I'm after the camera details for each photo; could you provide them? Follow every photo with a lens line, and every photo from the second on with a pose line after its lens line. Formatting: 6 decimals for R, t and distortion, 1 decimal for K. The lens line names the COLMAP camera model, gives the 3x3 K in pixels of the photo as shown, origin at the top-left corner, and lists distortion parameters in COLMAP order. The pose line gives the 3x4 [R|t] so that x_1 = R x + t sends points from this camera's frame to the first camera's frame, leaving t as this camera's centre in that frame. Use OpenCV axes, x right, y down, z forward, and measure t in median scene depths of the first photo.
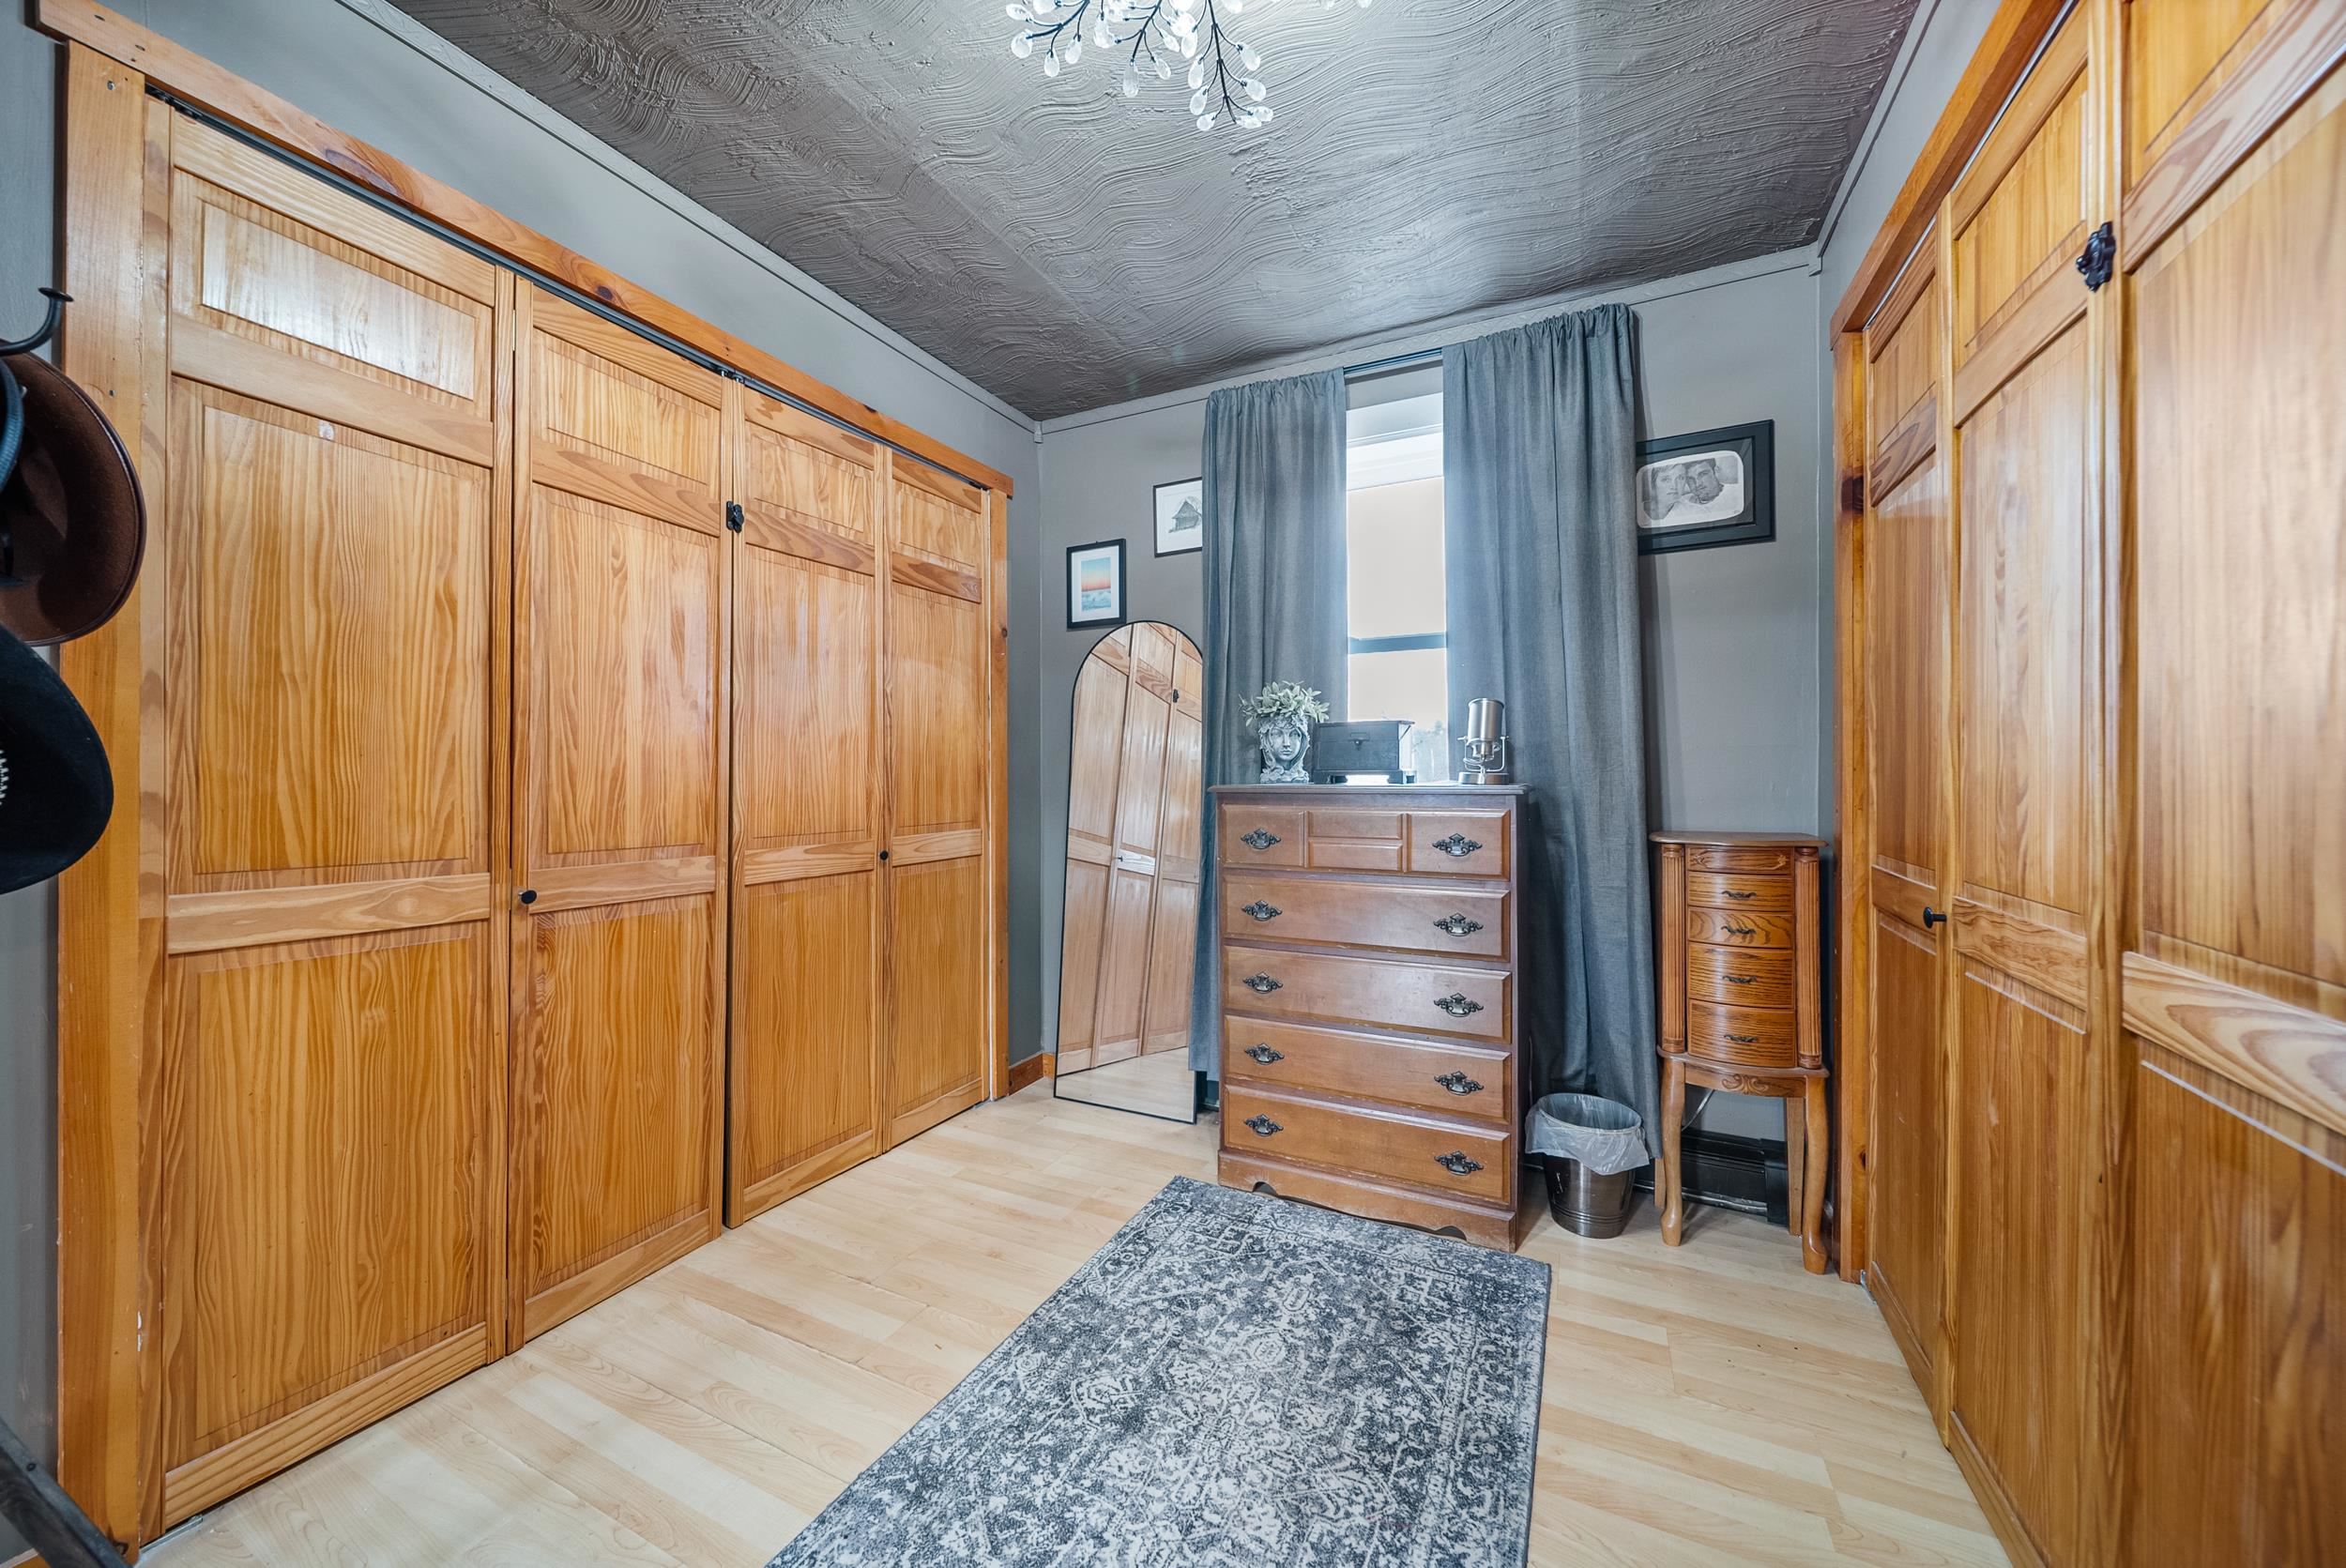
lens RADIAL K [[837.3, 0, 1178.5], [0, 837.3, 783.5], [0, 0, 1]] dist [0.000753, -0.001560]
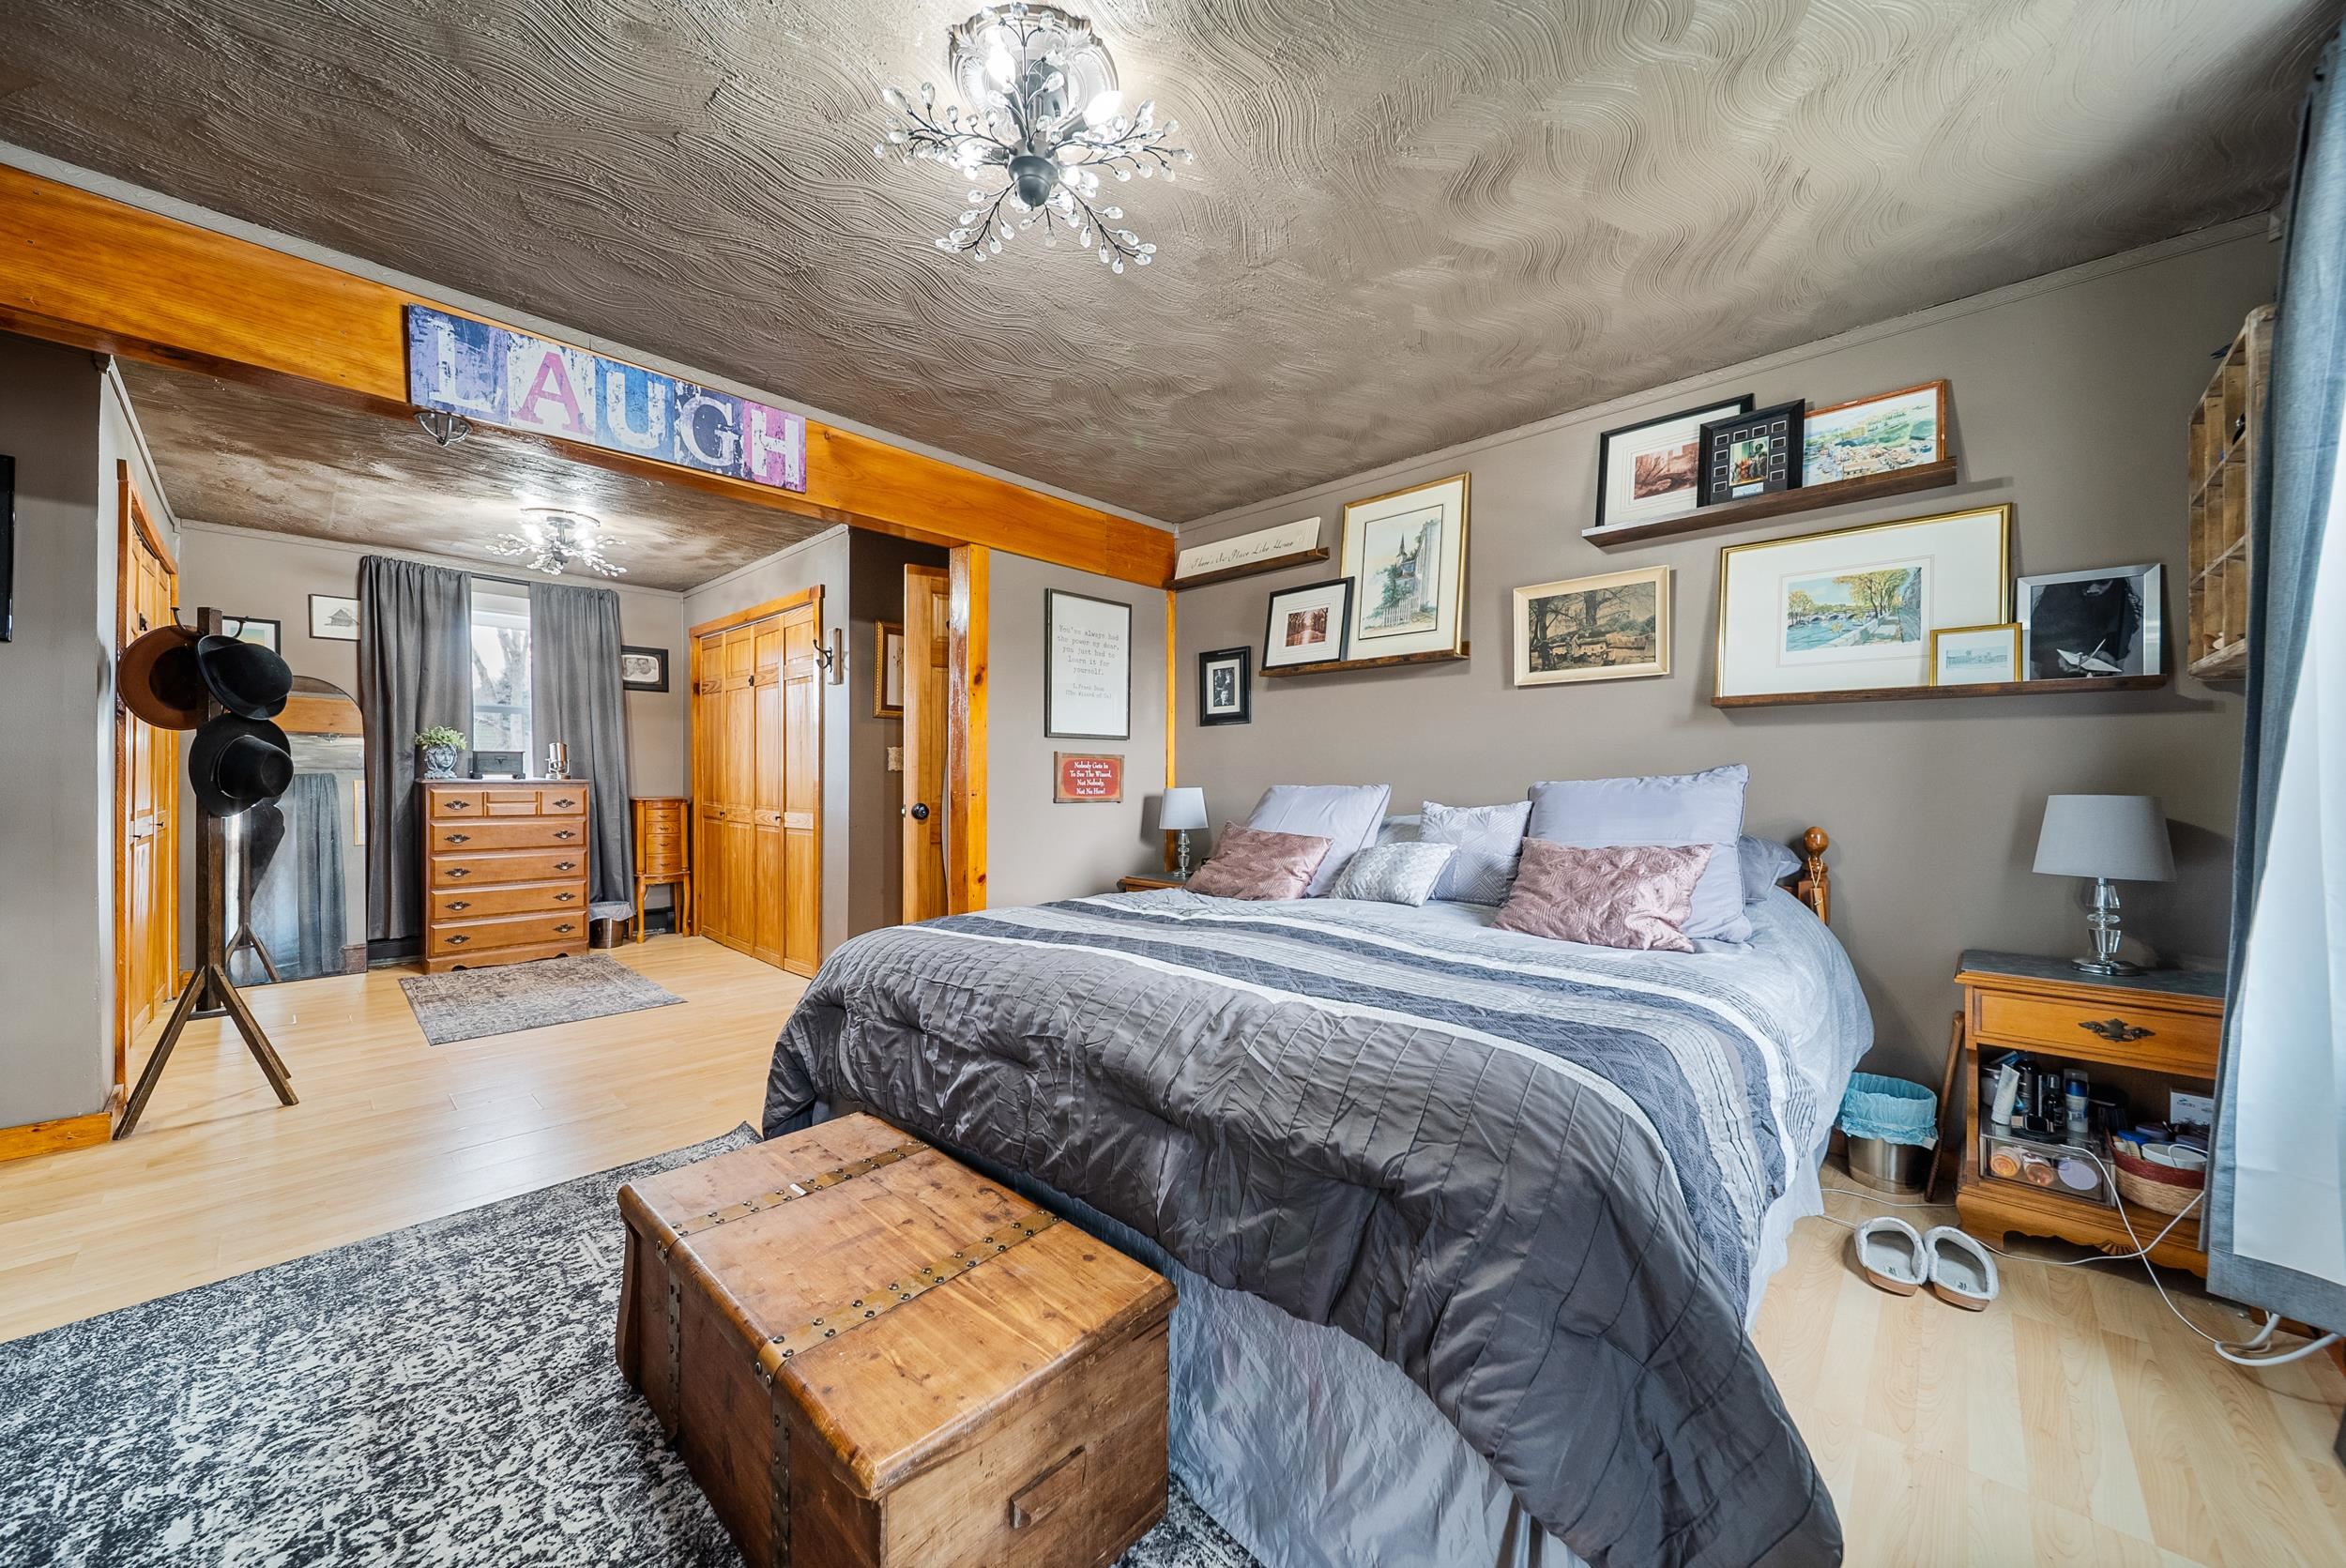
lens RADIAL K [[837.3, 0, 1174.3], [0, 837.3, 789.0], [0, 0, 1]] dist [0.000753, -0.001560]
pose [[0.291298, -0.010084, 0.956579, -1.472111], [-0.000690, 0.999942, 0.010751, 0.001776], [-0.956632, -0.003792, 0.291274, -1.430109]]
